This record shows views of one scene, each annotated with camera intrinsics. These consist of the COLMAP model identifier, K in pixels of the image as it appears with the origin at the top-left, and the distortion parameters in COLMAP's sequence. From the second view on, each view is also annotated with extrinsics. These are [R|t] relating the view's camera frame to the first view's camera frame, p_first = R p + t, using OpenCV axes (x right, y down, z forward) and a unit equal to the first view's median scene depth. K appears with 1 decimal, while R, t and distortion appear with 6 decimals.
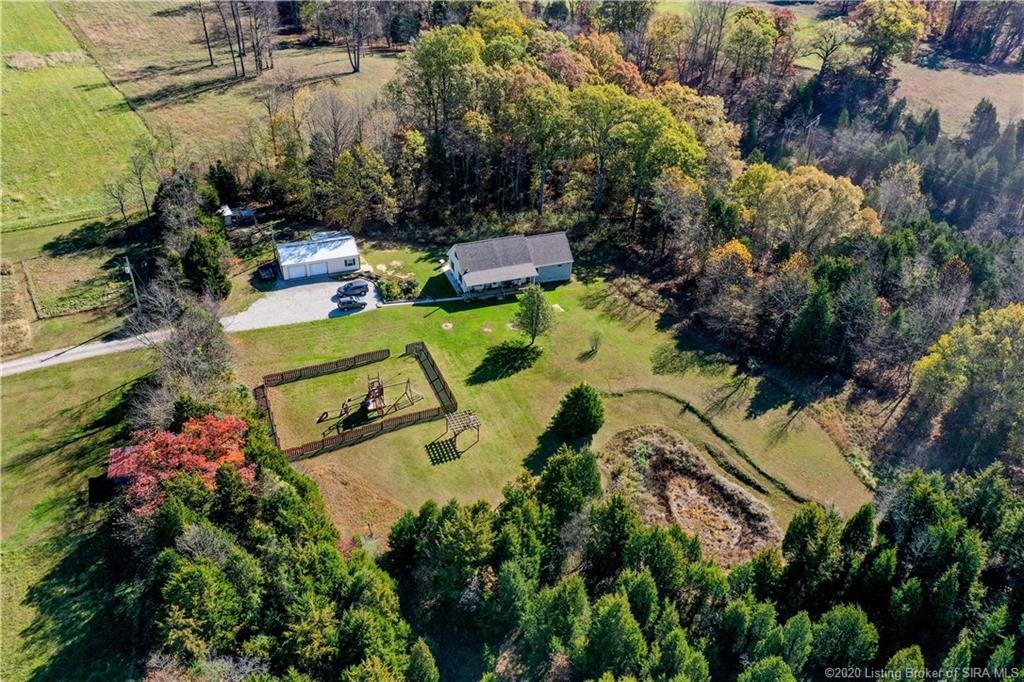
lens RADIAL K [[784.9, 0, 512.0], [0, 784.9, 341.0], [0, 0, 1]] dist [0.008077, -0.008138]
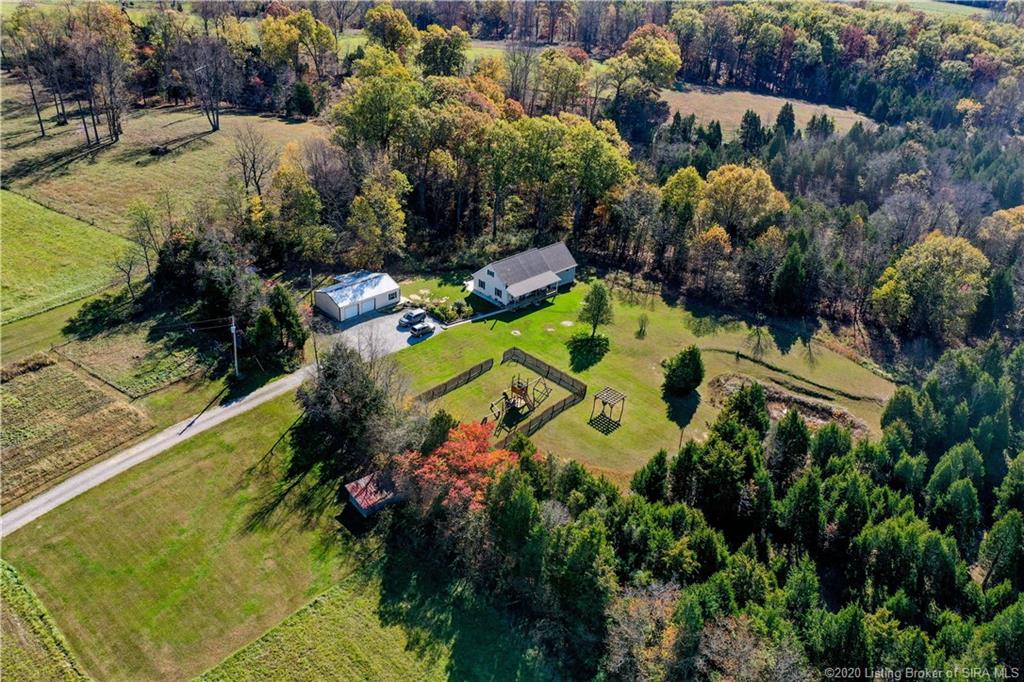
lens RADIAL K [[784.9, 0, 512.0], [0, 784.9, 341.0], [0, 0, 1]] dist [0.008077, -0.008138]
pose [[0.914983, -0.178202, 0.362007, -0.492732], [0.197750, 0.980099, -0.017355, 0.010336], [-0.351710, 0.087466, 0.932014, -0.039262]]
